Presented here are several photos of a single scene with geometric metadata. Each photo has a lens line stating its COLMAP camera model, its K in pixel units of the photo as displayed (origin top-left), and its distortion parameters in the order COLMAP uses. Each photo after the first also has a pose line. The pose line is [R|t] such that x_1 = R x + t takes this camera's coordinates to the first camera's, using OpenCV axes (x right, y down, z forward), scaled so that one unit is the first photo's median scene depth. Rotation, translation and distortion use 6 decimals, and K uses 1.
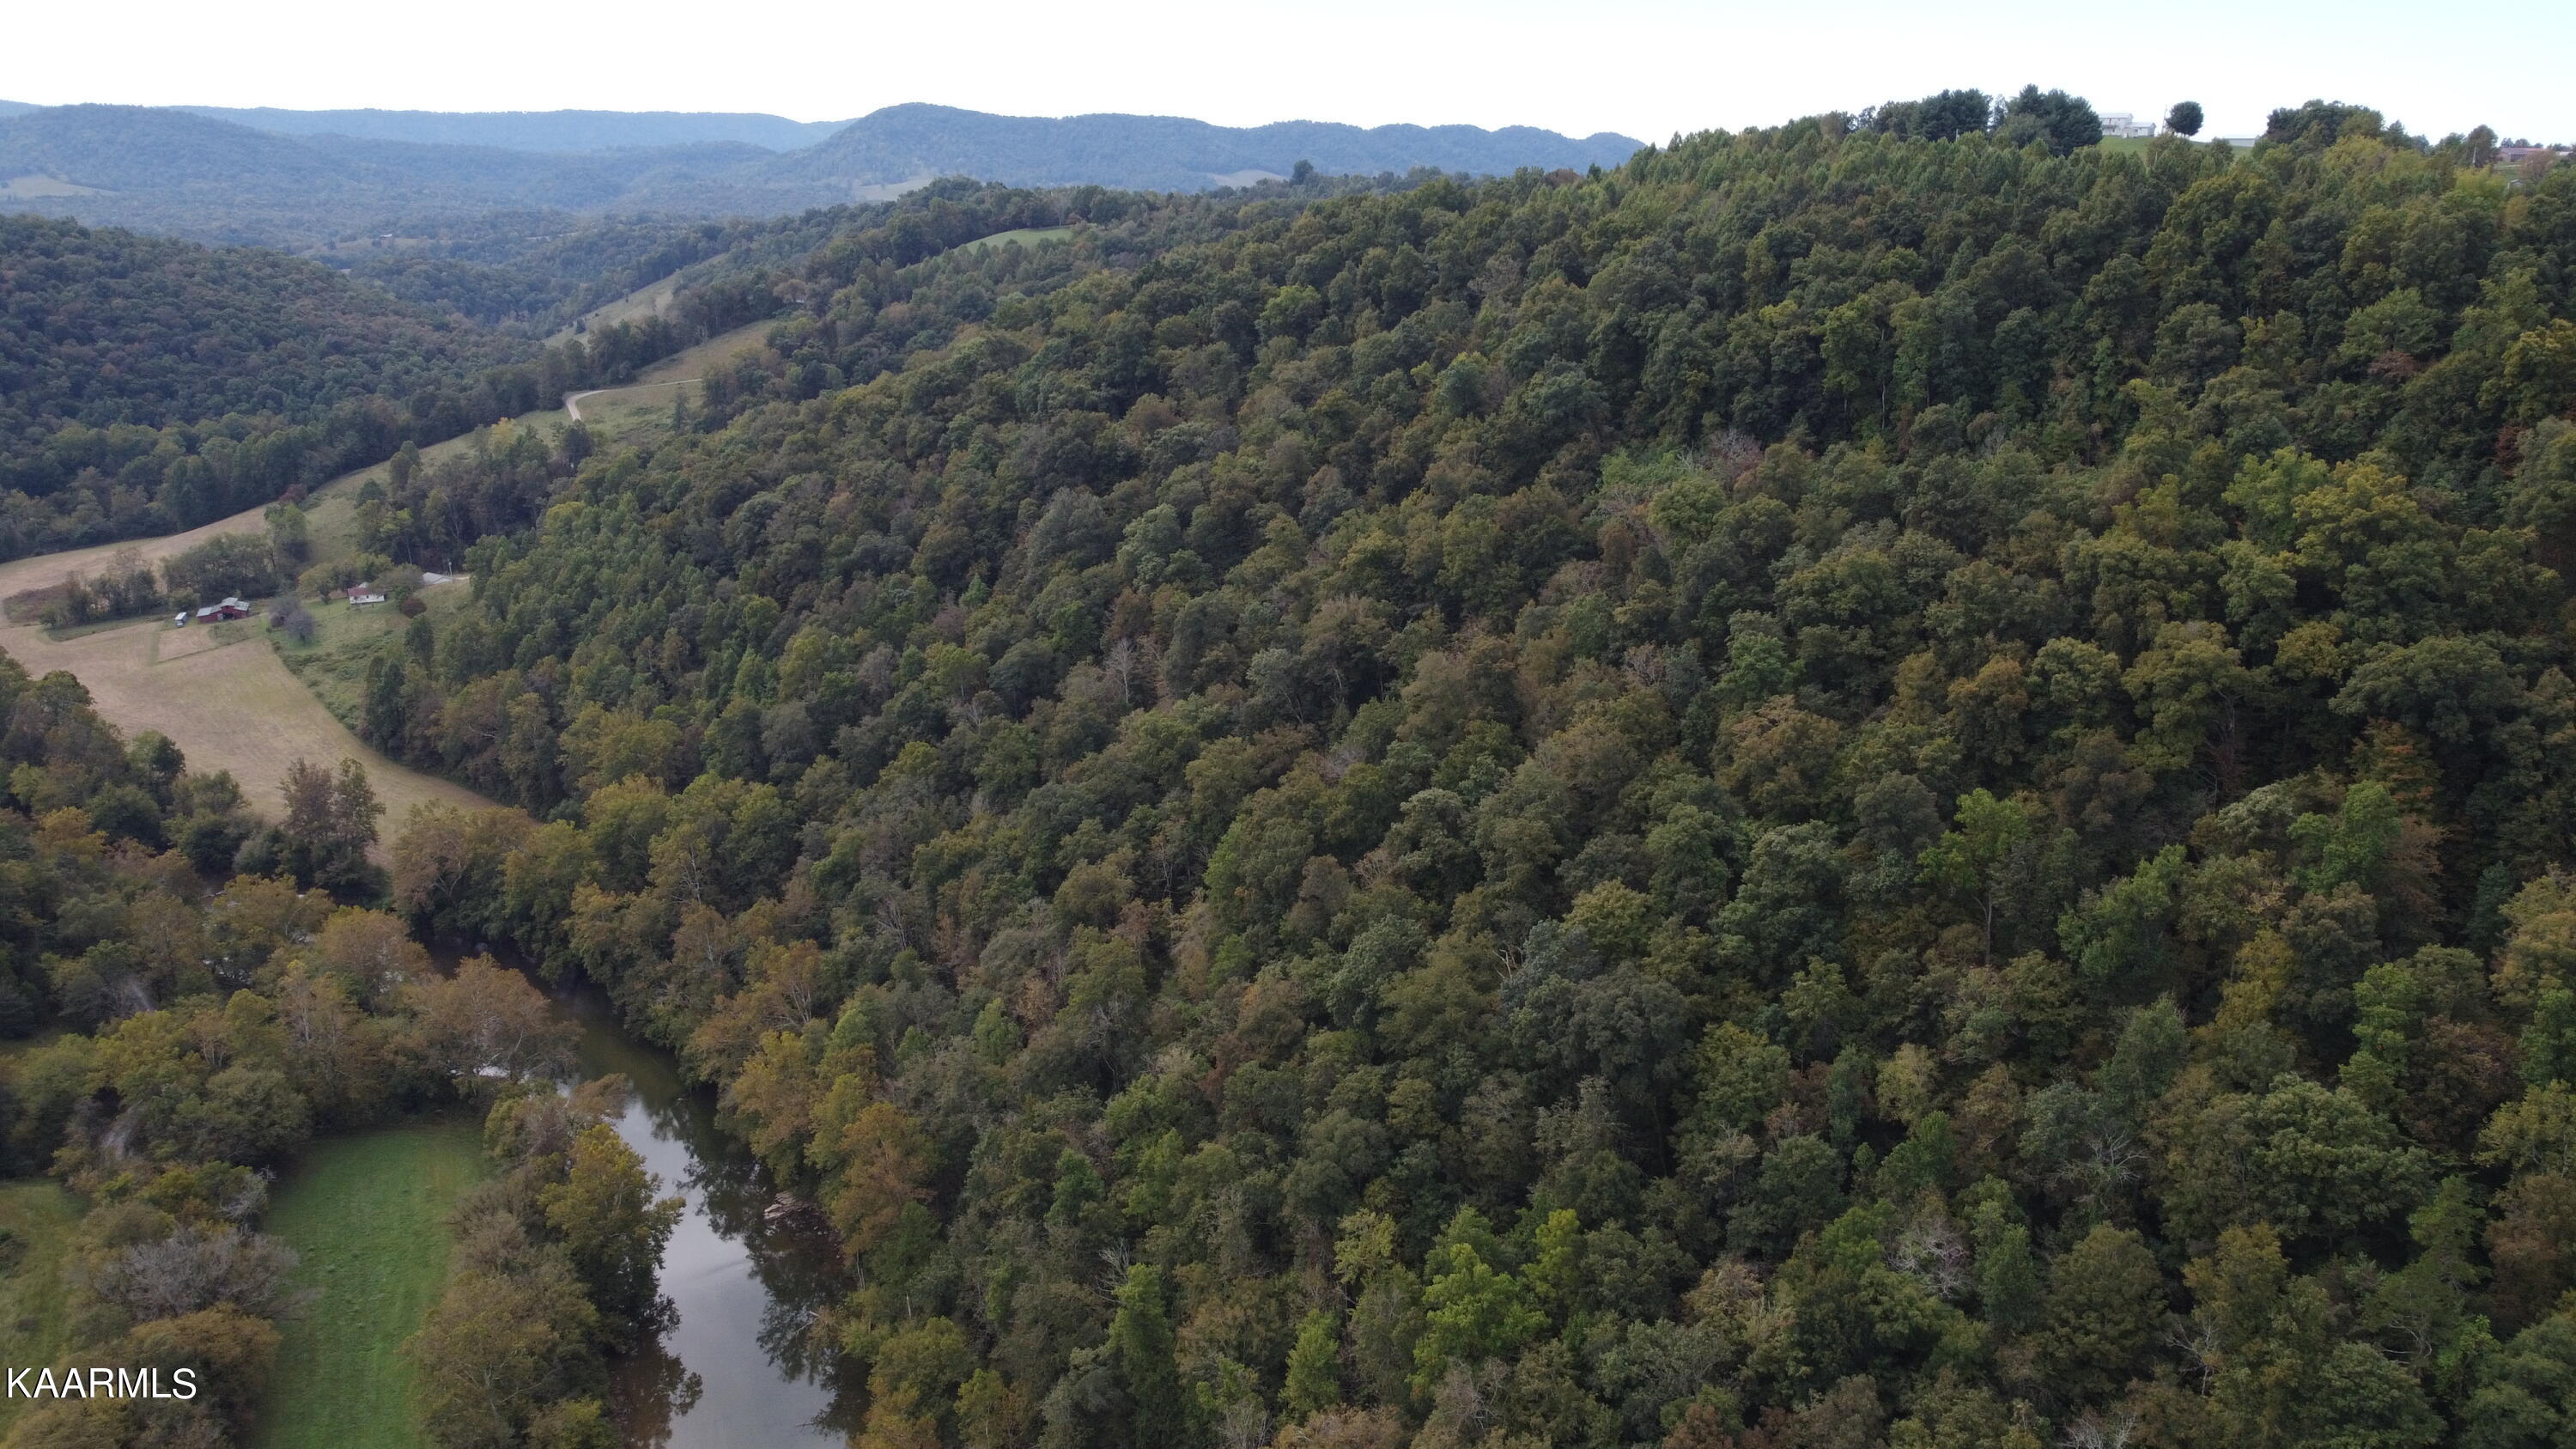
lens RADIAL K [[1947.8, 0, 1277.4], [0, 1947.8, 729.0], [0, 0, 1]] dist [0.001886, -0.007841]
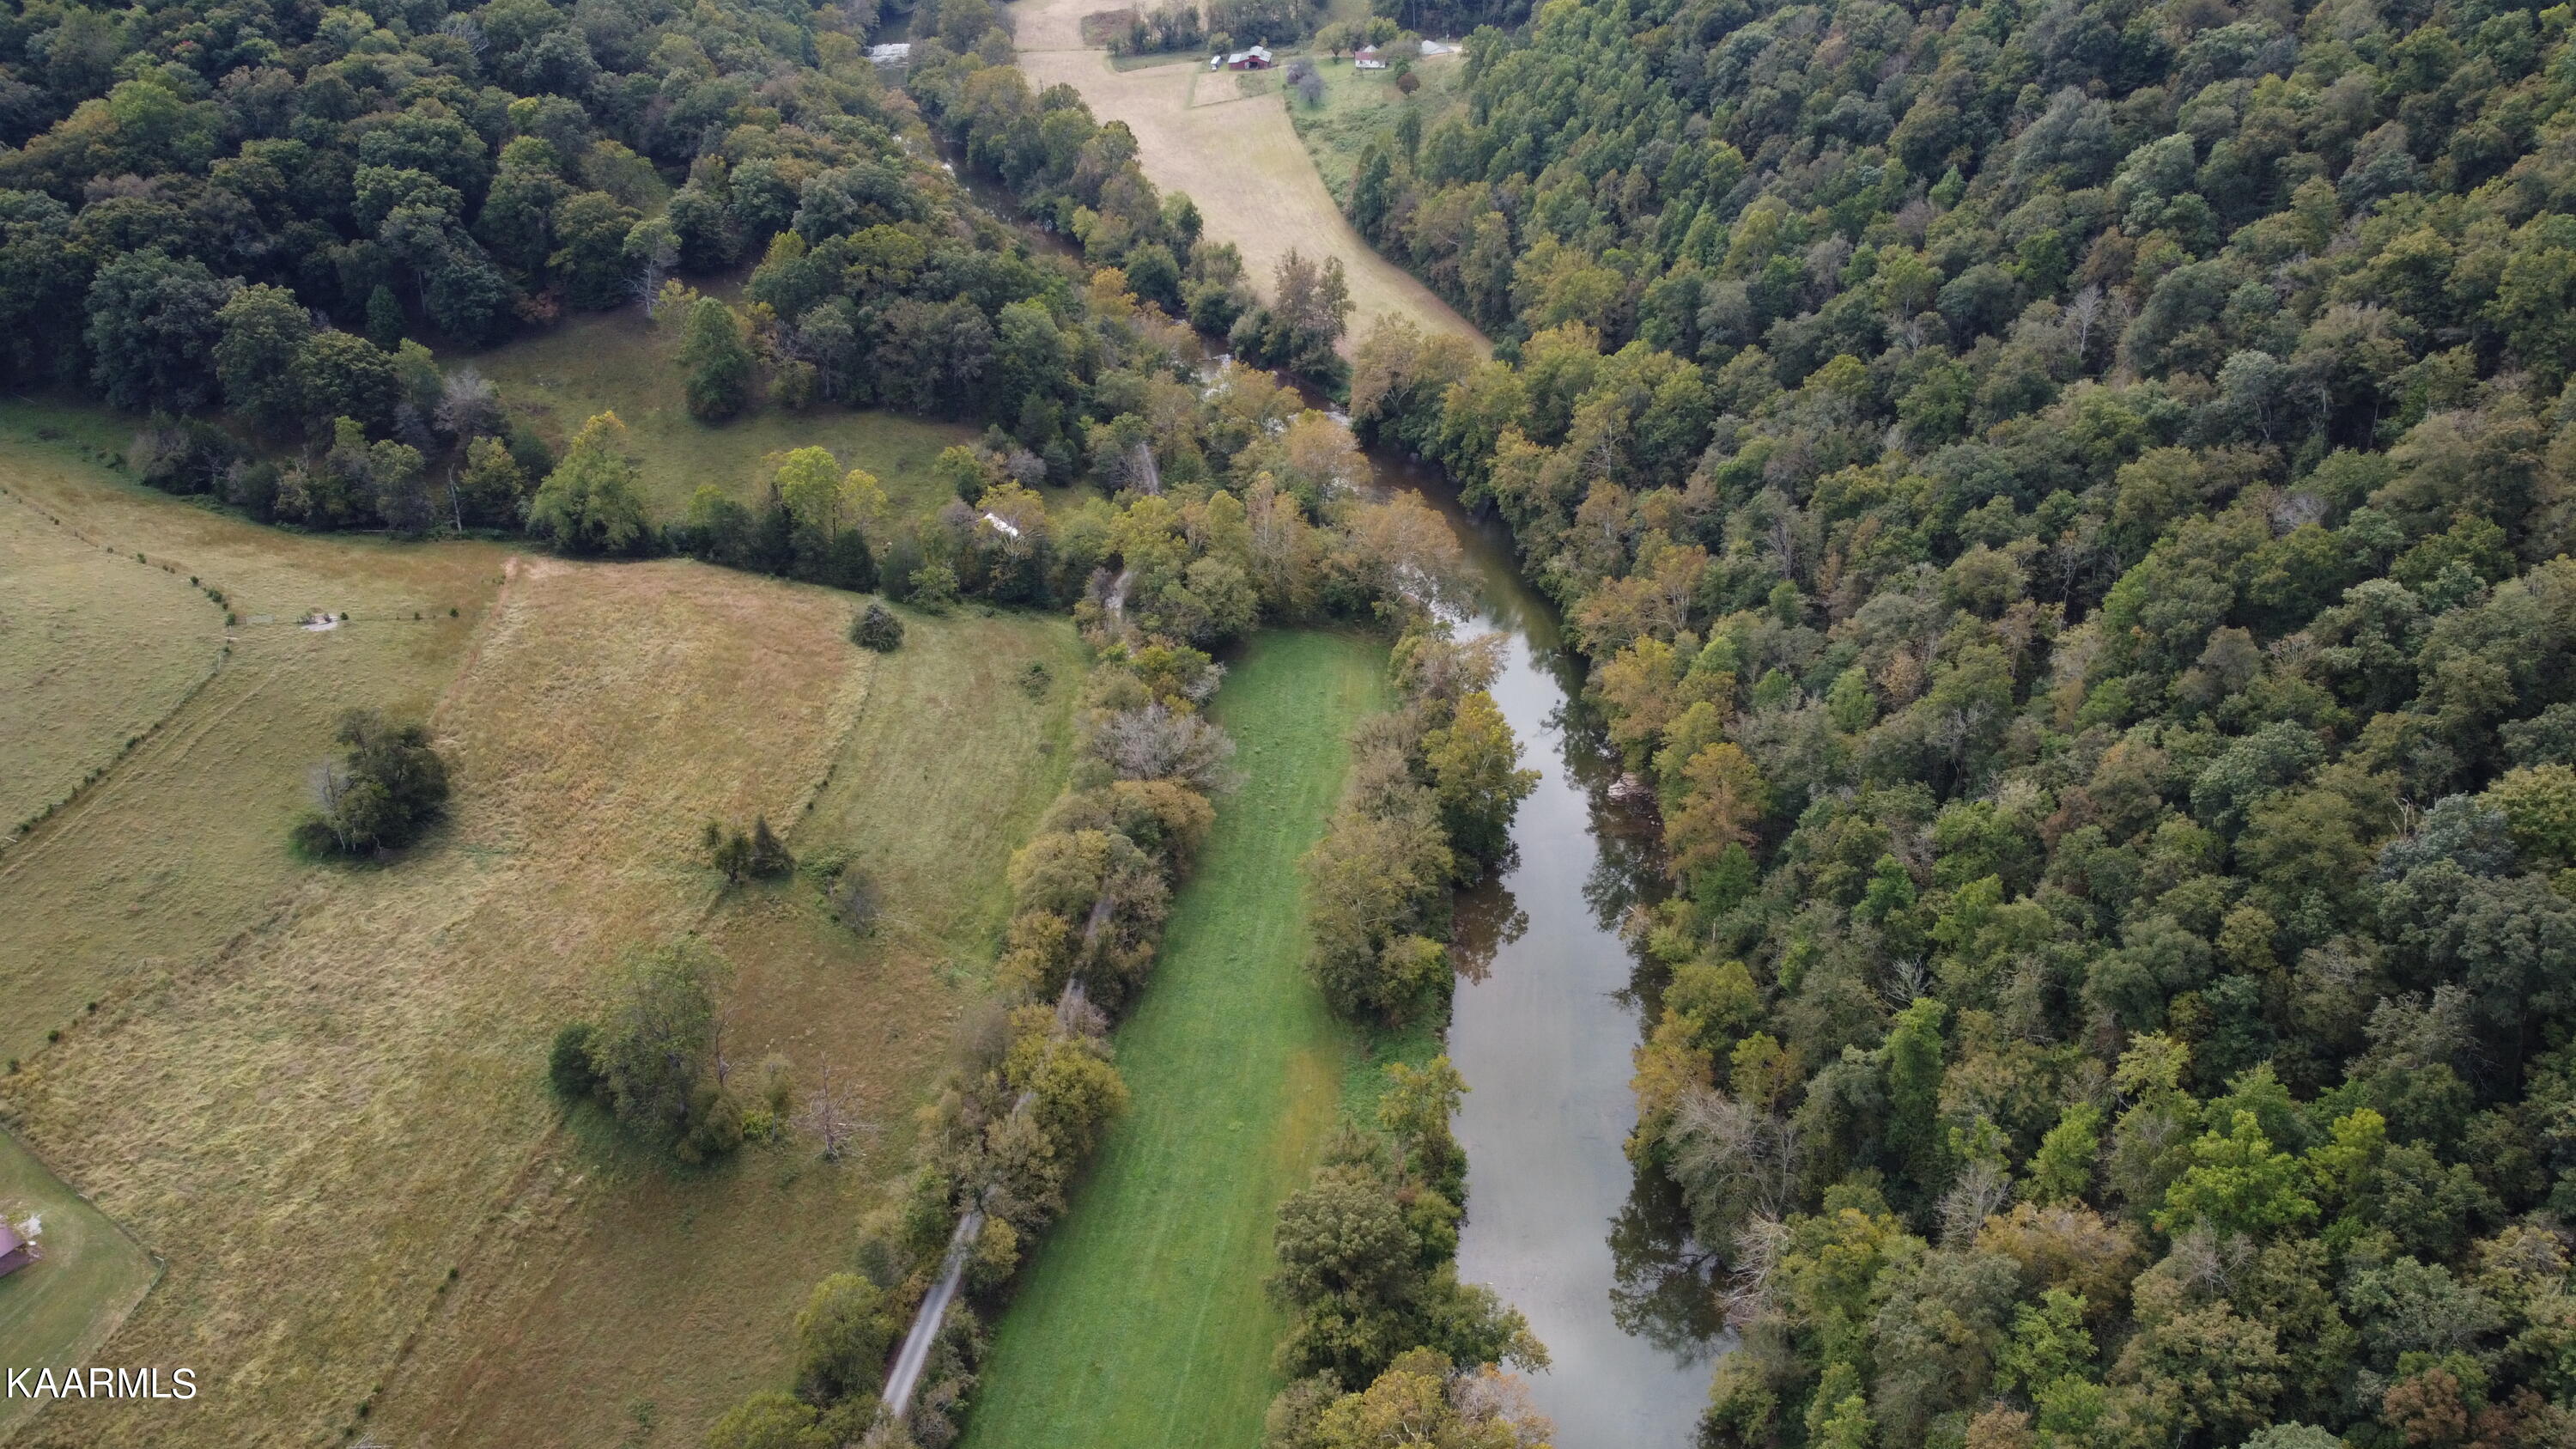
lens RADIAL K [[1947.8, 0, 1273.9], [0, 1947.8, 725.5], [0, 0, 1]] dist [0.001886, -0.007841]
pose [[0.880370, 0.254529, -0.400205, 0.003059], [-0.131243, 0.941588, 0.310139, -0.137687], [0.455768, -0.220513, 0.862351, -0.042443]]
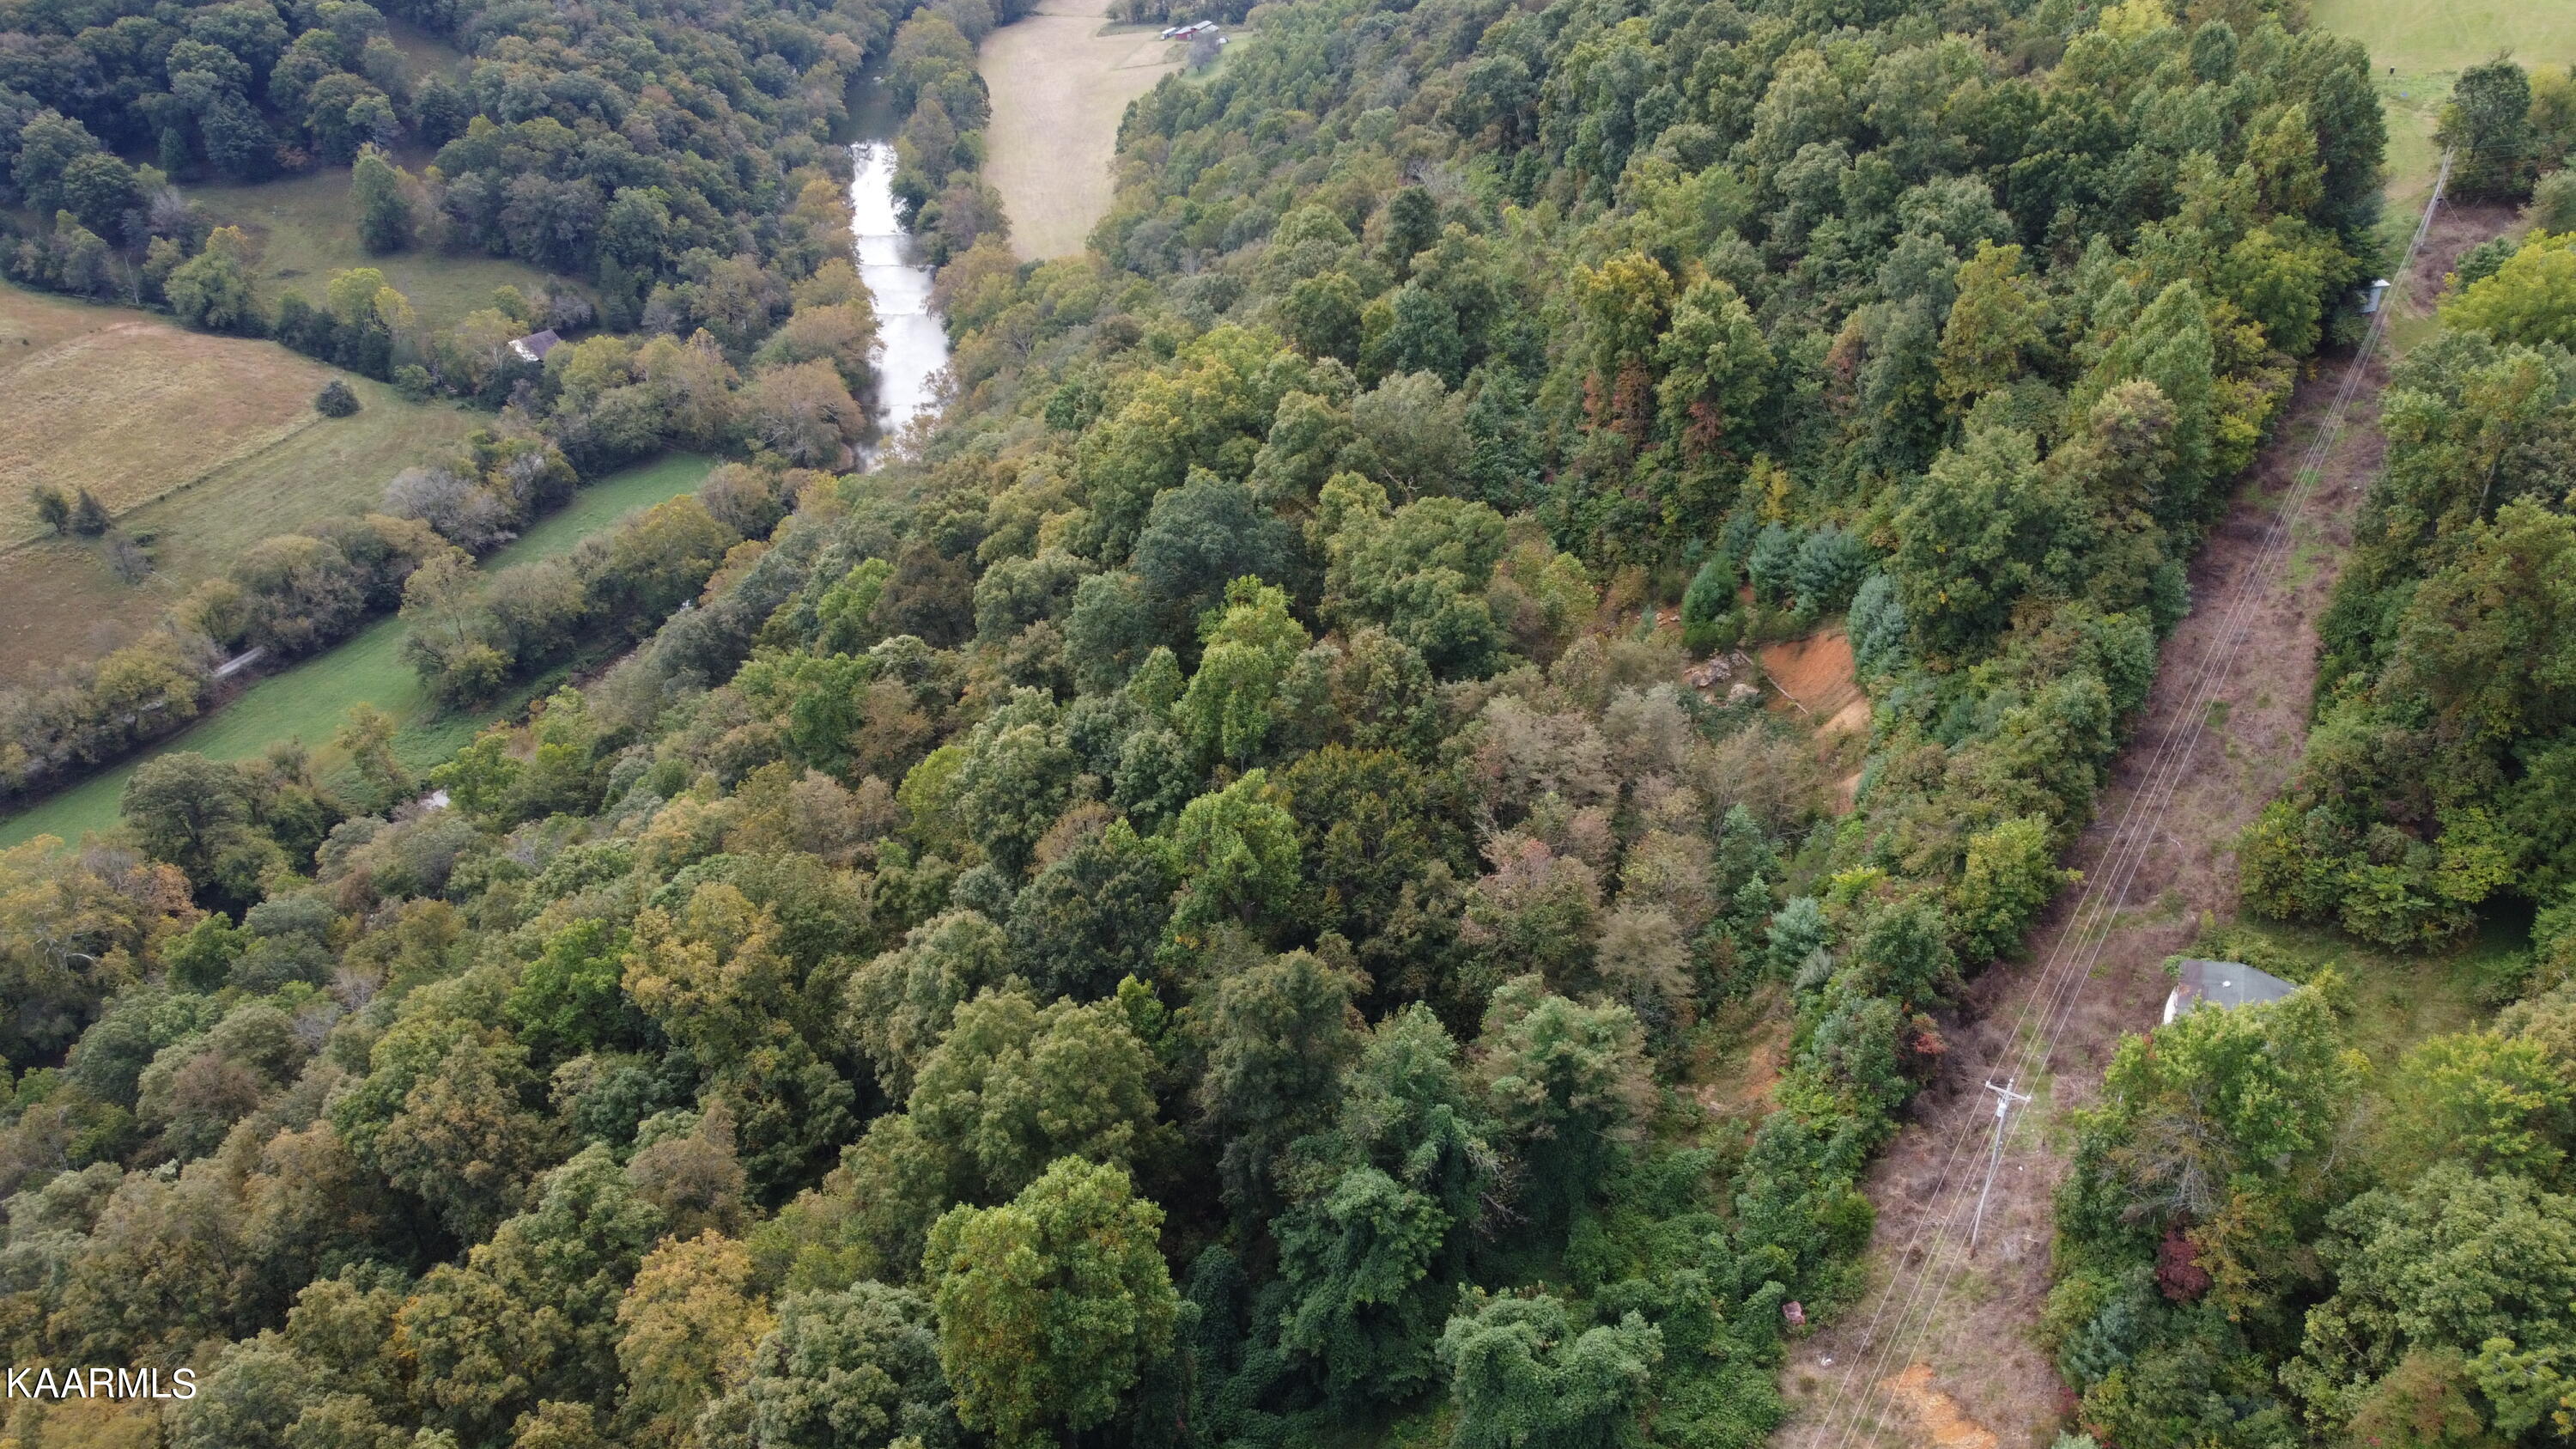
lens RADIAL K [[1947.8, 0, 1287.1], [0, 1947.8, 722.0], [0, 0, 1]] dist [0.001886, -0.007841]
pose [[0.702275, 0.378628, -0.602868, 1.087250], [-0.193754, 0.916525, 0.349917, -0.282651], [0.685032, -0.128930, 0.717013, 0.307165]]
